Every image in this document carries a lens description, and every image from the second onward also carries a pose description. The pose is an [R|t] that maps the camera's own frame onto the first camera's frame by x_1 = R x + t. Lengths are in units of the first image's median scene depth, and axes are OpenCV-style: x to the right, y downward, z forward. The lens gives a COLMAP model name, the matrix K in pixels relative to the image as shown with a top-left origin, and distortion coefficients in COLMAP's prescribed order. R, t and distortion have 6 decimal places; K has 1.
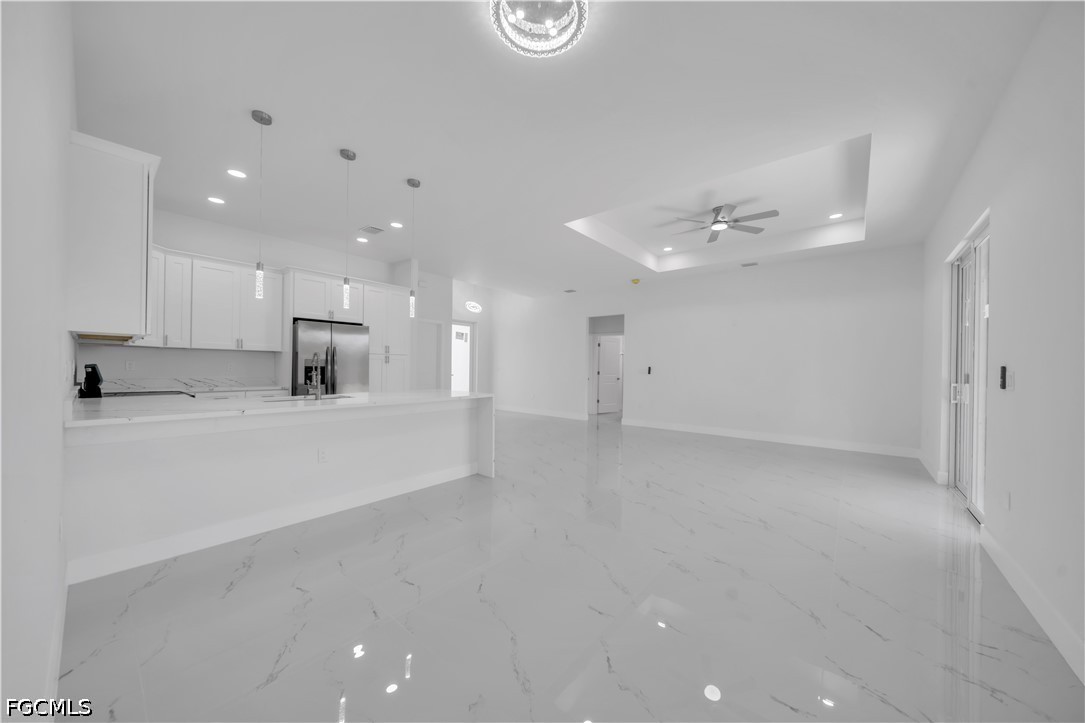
lens RADIAL K [[374.6, 0, 545.3], [0, 374.6, 367.4], [0, 0, 1]] dist [0.000256, -0.001038]
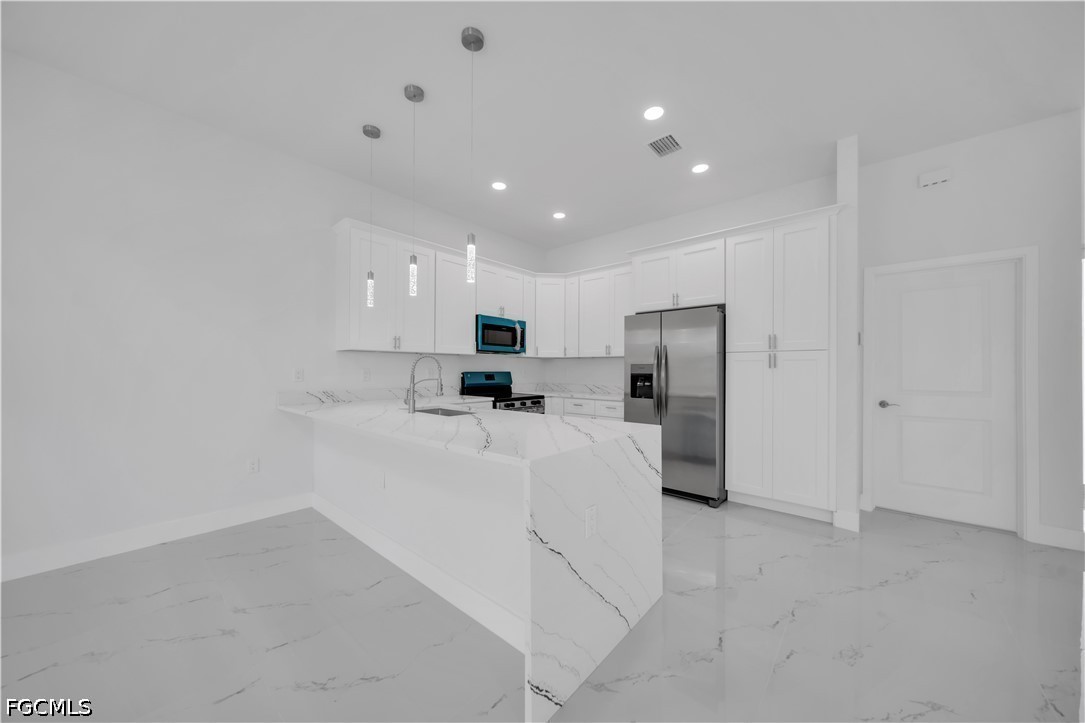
lens RADIAL K [[374.6, 0, 545.9], [0, 374.6, 369.4], [0, 0, 1]] dist [0.000256, -0.001038]
pose [[-0.021730, -0.013654, -0.999671, 0.142168], [-0.006529, 0.999887, -0.013515, 0.000416], [0.999743, 0.006233, -0.021816, 0.856114]]
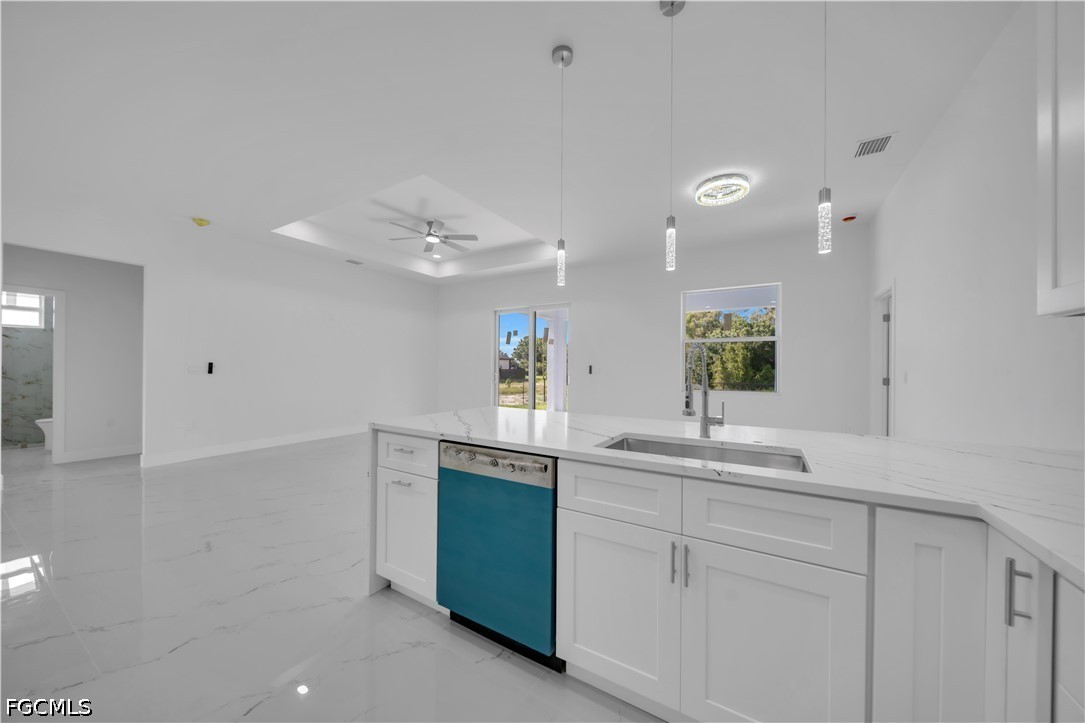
lens RADIAL K [[374.6, 0, 543.5], [0, 374.6, 365.9], [0, 0, 1]] dist [0.000256, -0.001038]
pose [[-0.146586, -0.008566, 0.989161, -0.709041], [-0.008516, 0.999936, 0.007398, -0.008695], [-0.989161, -0.007340, -0.146650, 0.855969]]
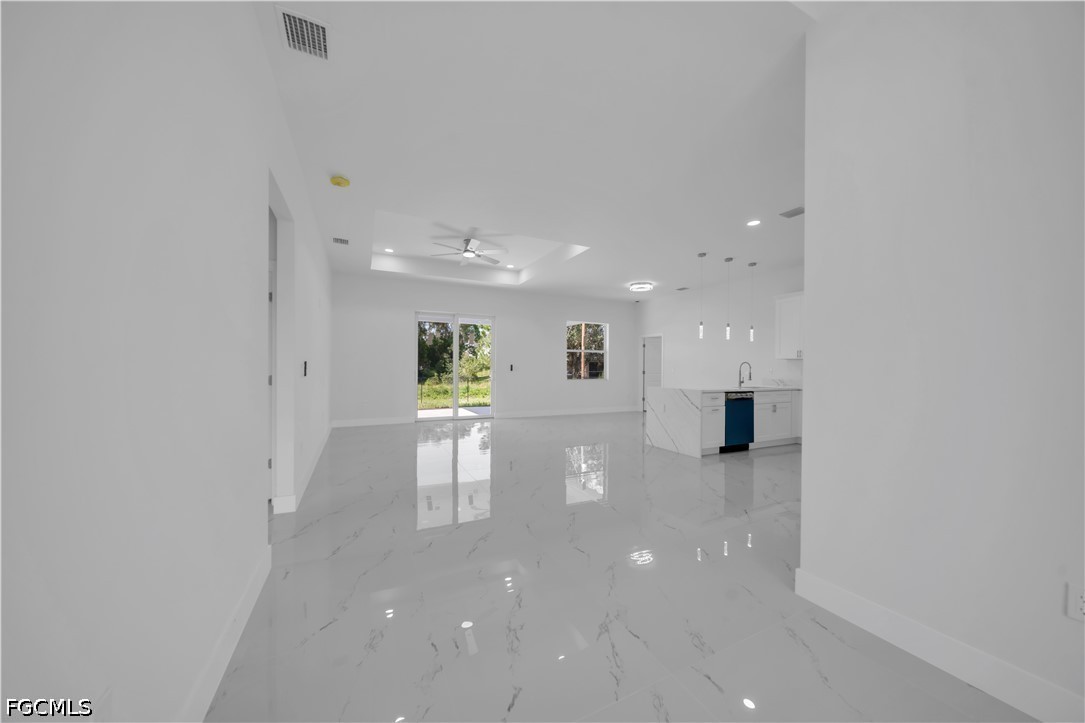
lens RADIAL K [[374.6, 0, 542.9], [0, 374.6, 364.7], [0, 0, 1]] dist [0.000256, -0.001038]
pose [[-0.910241, -0.017338, 0.413715, -0.310340], [-0.019250, 0.999815, -0.000455, -0.004331], [-0.413631, -0.008378, -0.910406, 2.098931]]
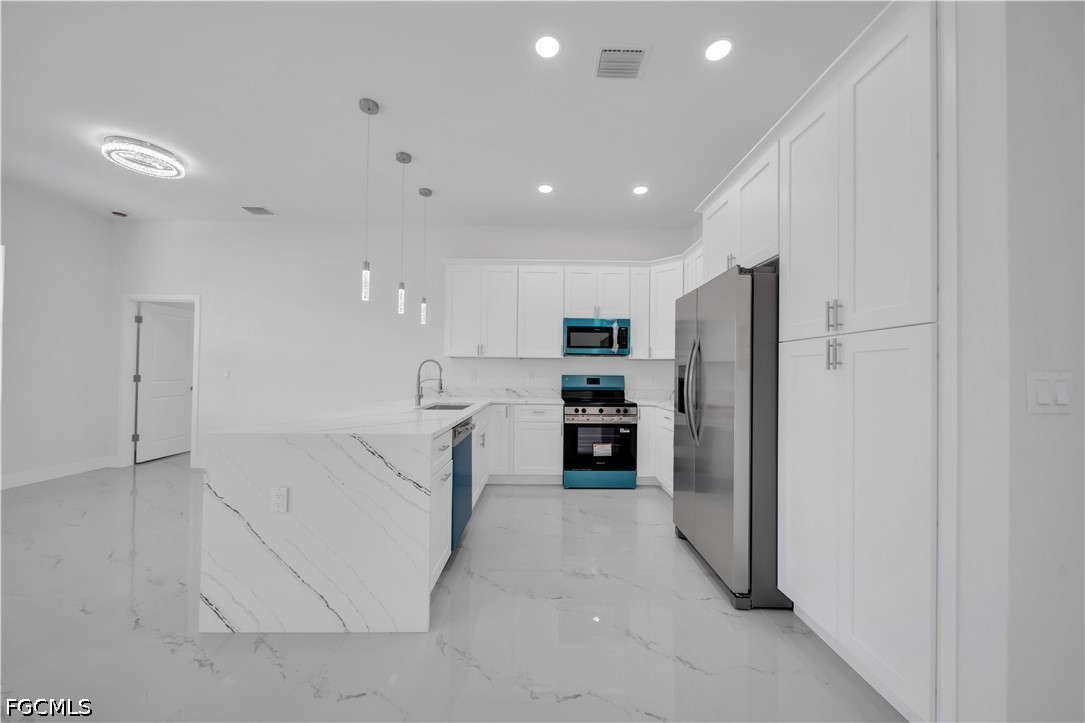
lens RADIAL K [[374.6, 0, 546.2], [0, 374.6, 369.4], [0, 0, 1]] dist [0.000256, -0.001038]
pose [[-0.761998, -0.027426, -0.646998, -0.129766], [-0.021950, 0.999623, -0.016521, -0.002454], [0.647207, 0.001613, -0.762313, 1.324962]]
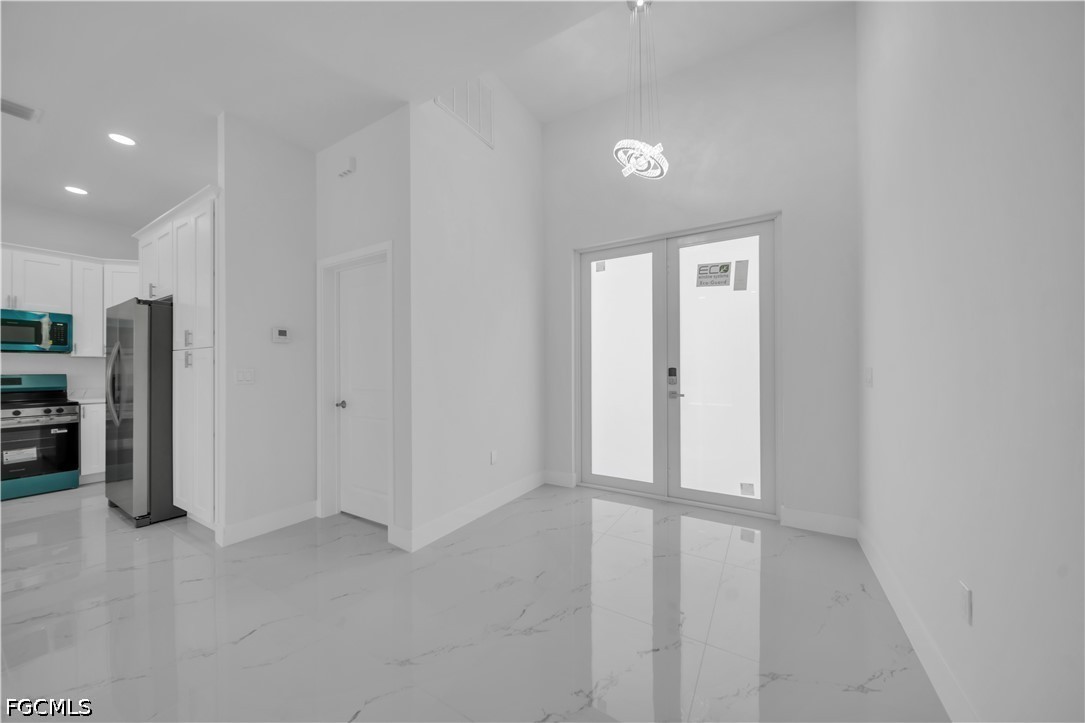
lens RADIAL K [[374.6, 0, 547.3], [0, 374.6, 368.7], [0, 0, 1]] dist [0.000256, -0.001038]
pose [[0.152067, -0.015661, -0.988246, 0.142130], [0.006089, 0.999870, -0.014908, 0.000590], [0.988351, -0.003750, 0.152143, 1.707516]]
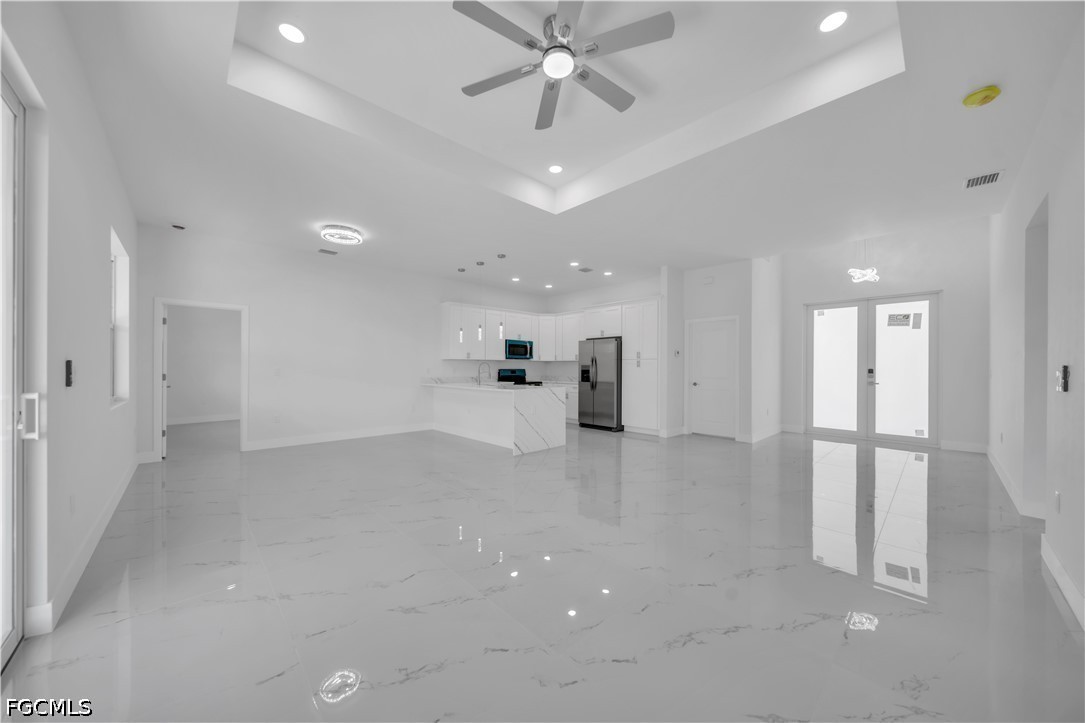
lens RADIAL K [[374.6, 0, 545.2], [0, 374.6, 368.2], [0, 0, 1]] dist [0.000256, -0.001038]
pose [[-0.120063, -0.011480, -0.992700, 0.940575], [-0.006043, 0.999923, -0.010833, 0.008473], [0.992748, 0.004698, -0.120123, 1.057981]]
